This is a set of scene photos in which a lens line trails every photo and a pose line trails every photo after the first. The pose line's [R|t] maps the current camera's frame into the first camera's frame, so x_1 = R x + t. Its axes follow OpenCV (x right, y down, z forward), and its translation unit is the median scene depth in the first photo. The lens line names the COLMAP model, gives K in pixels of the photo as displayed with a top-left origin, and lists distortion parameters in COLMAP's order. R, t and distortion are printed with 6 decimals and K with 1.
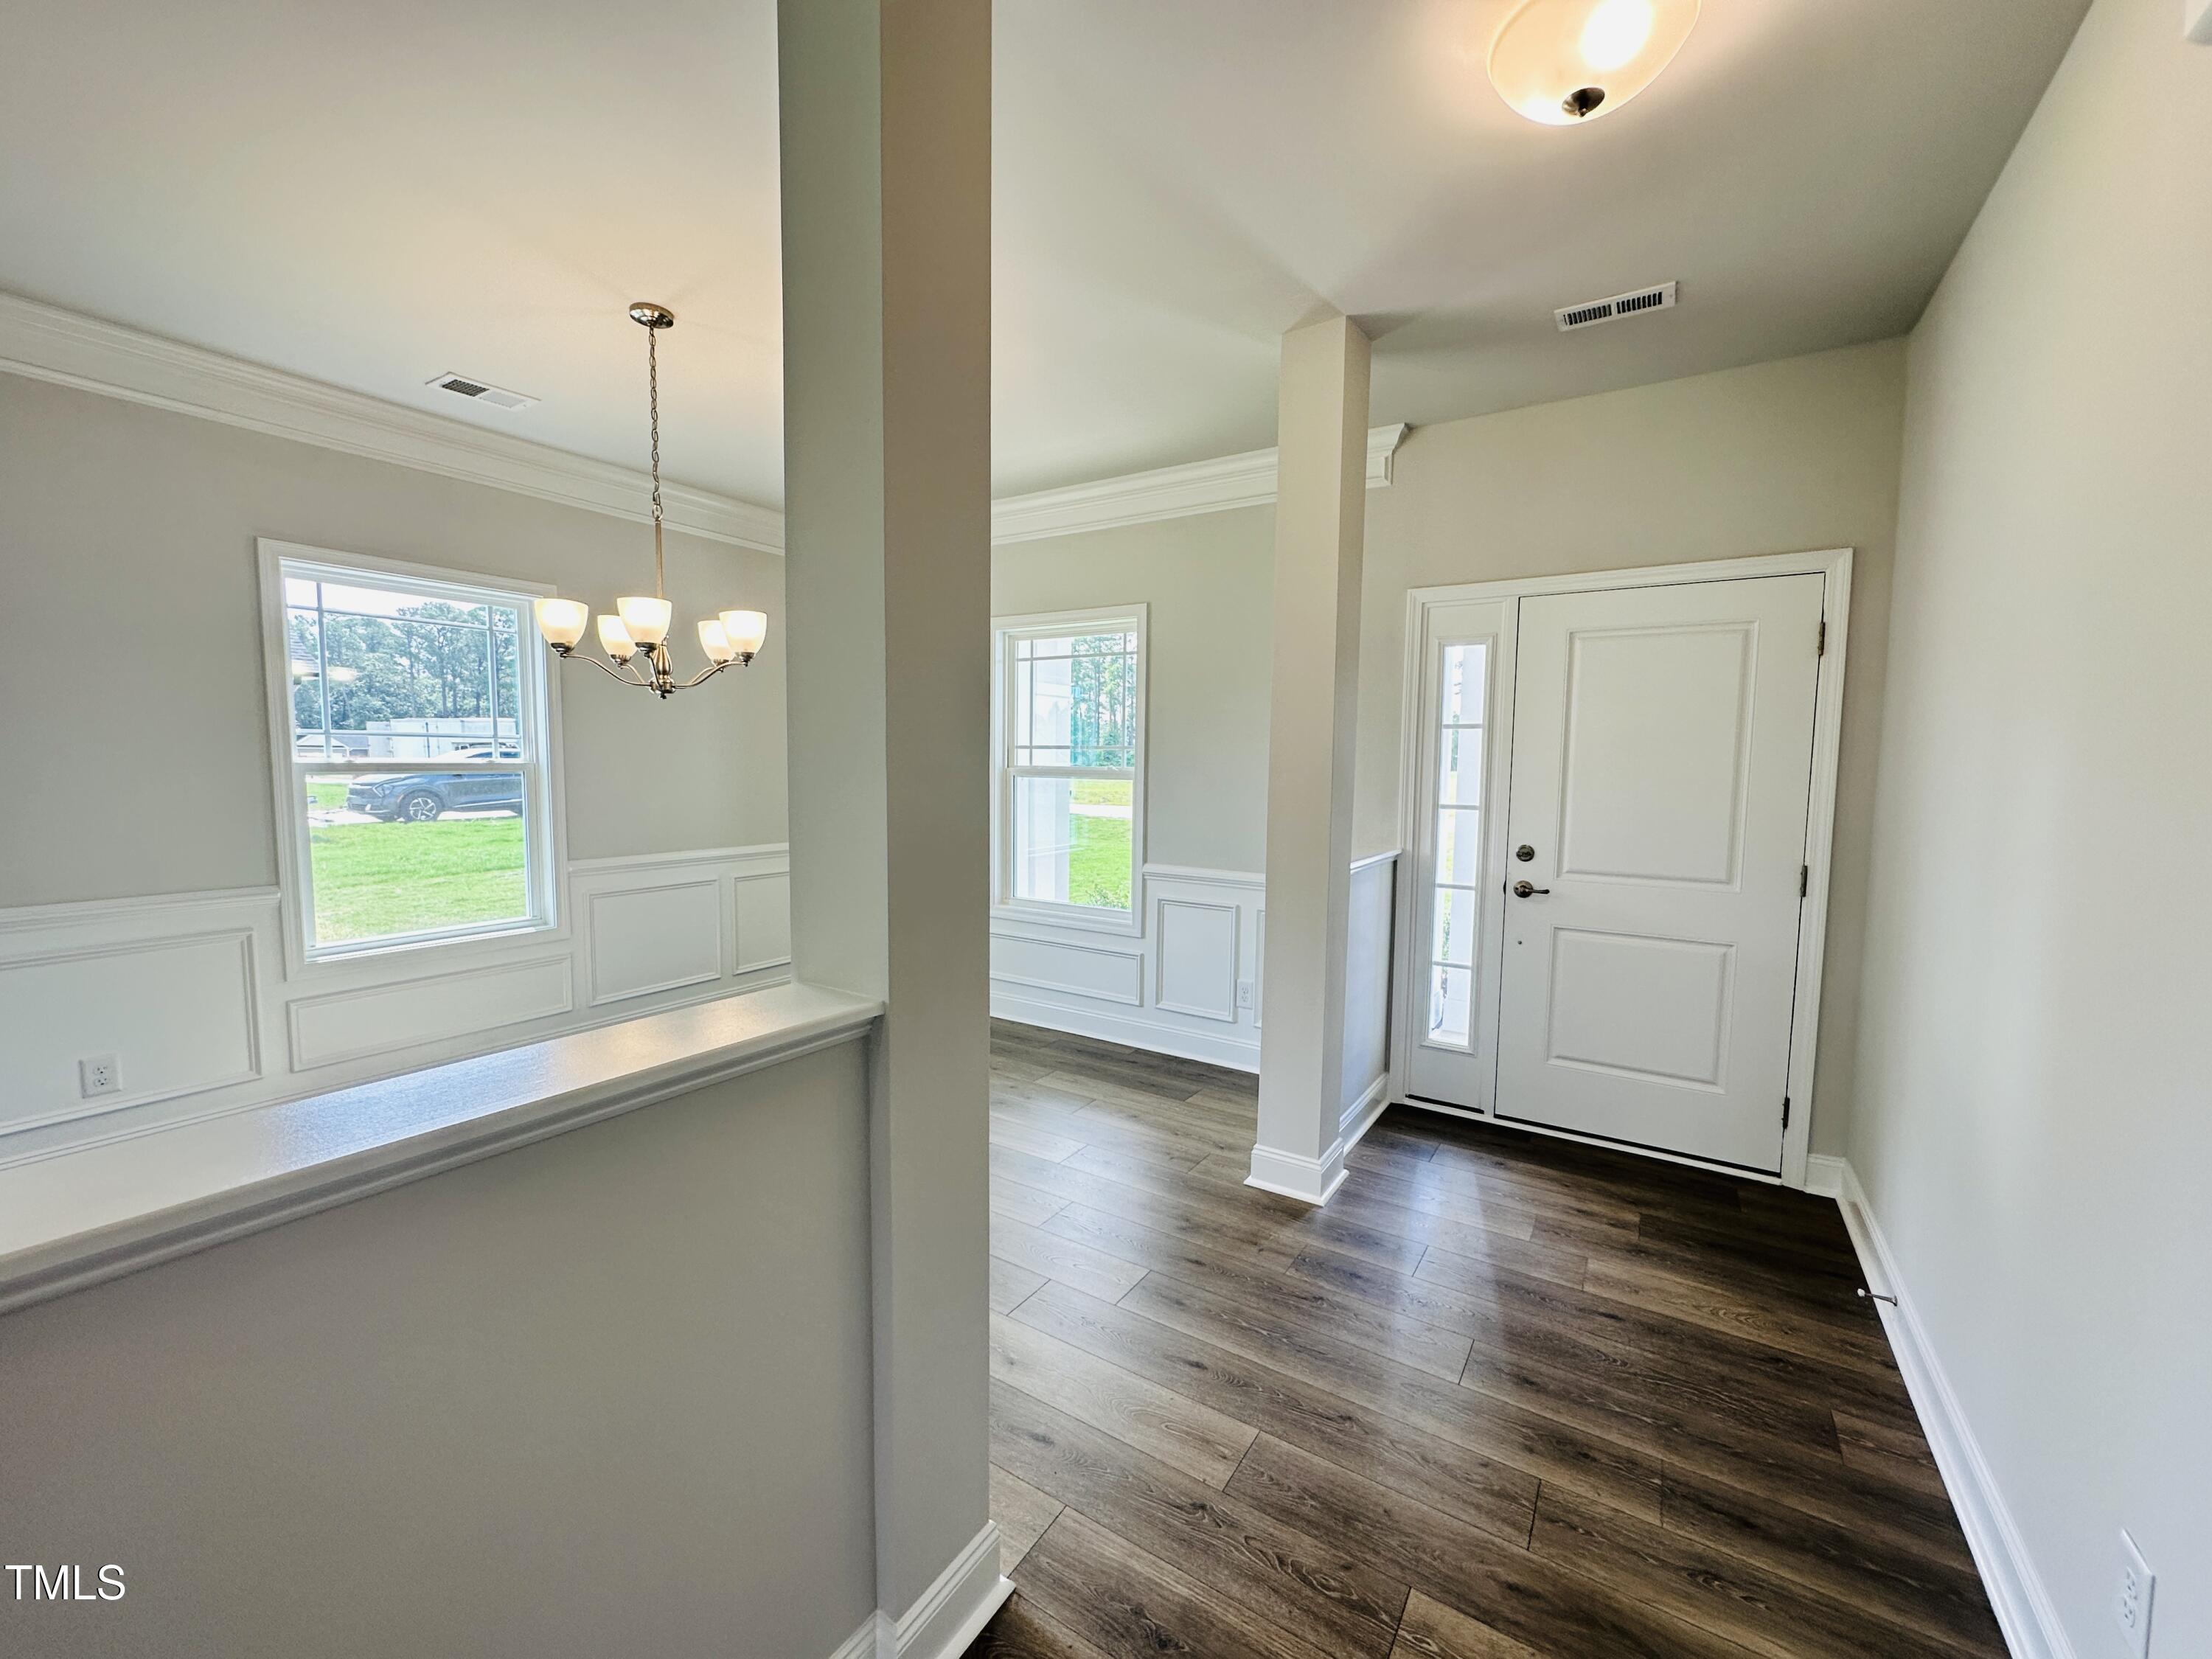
lens RADIAL K [[882.8, 0, 1109.2], [0, 882.8, 829.5], [0, 0, 1]] dist [0.002783, 0.000631]
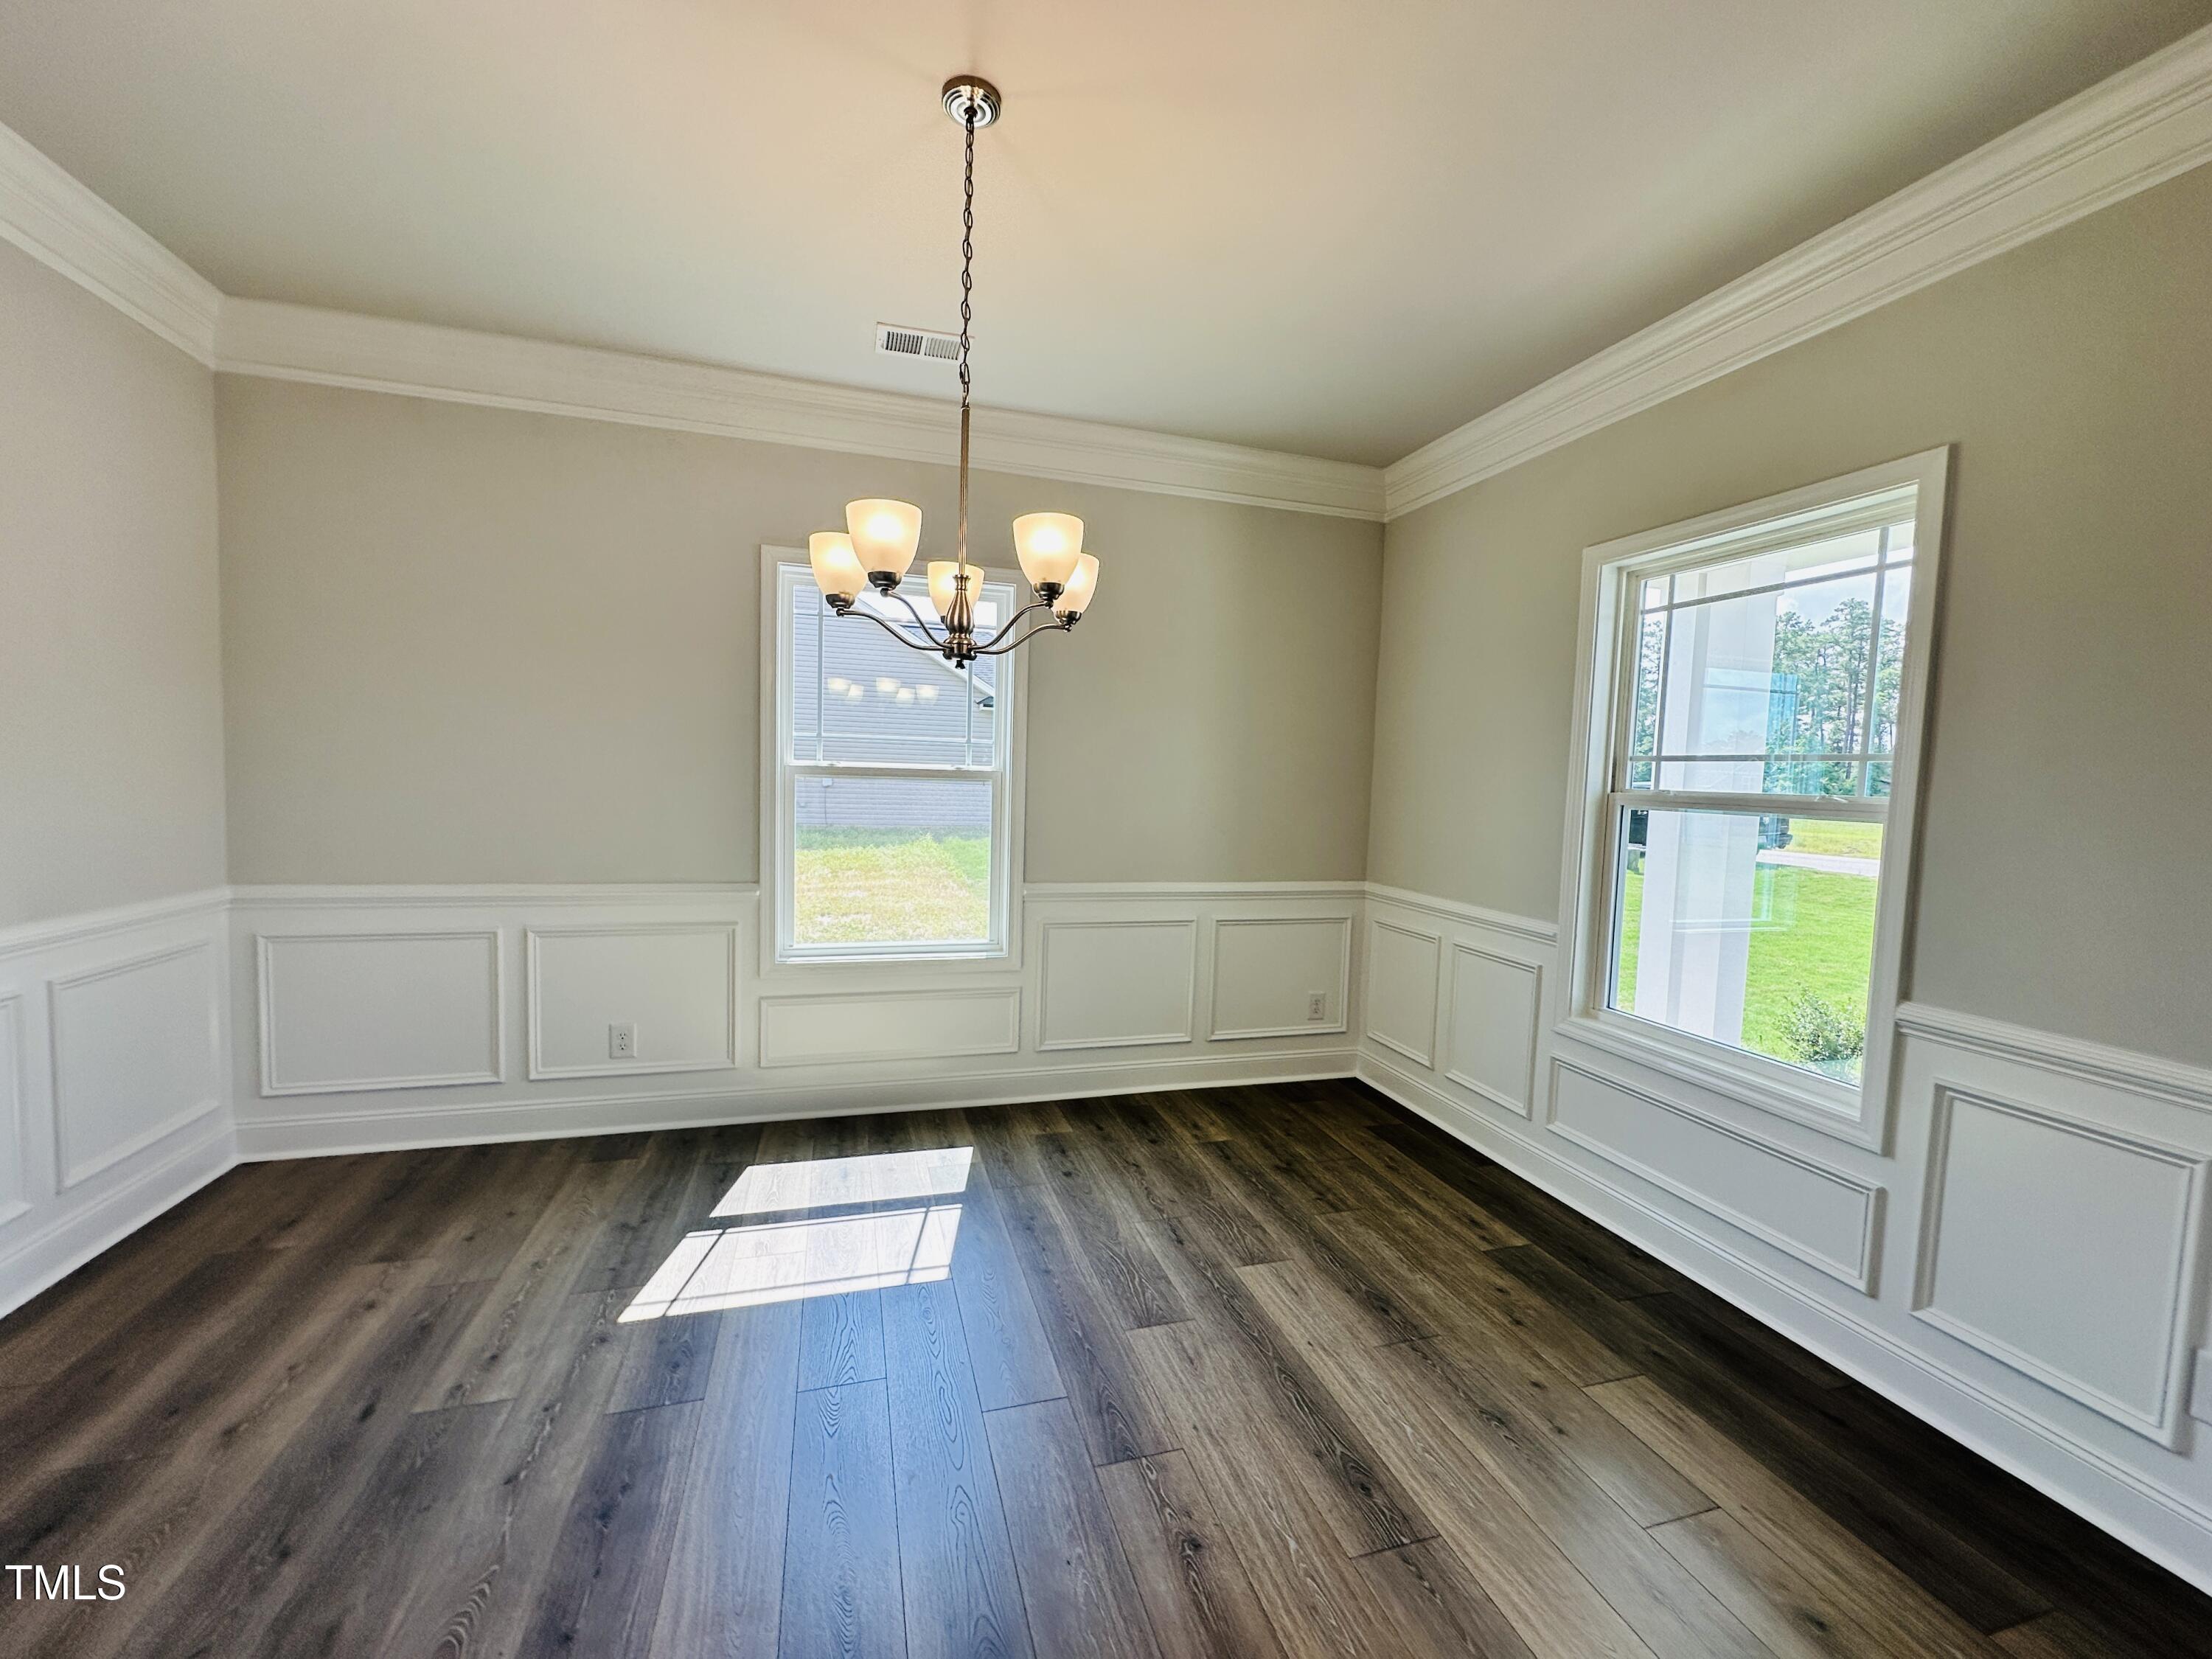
lens RADIAL K [[882.8, 0, 1109.8], [0, 882.8, 831.1], [0, 0, 1]] dist [0.002783, 0.000631]
pose [[0.759466, 0.055511, -0.648175, 0.020239], [-0.074318, 0.997233, -0.001673, -0.019659], [0.646288, 0.049442, 0.761490, 0.365300]]
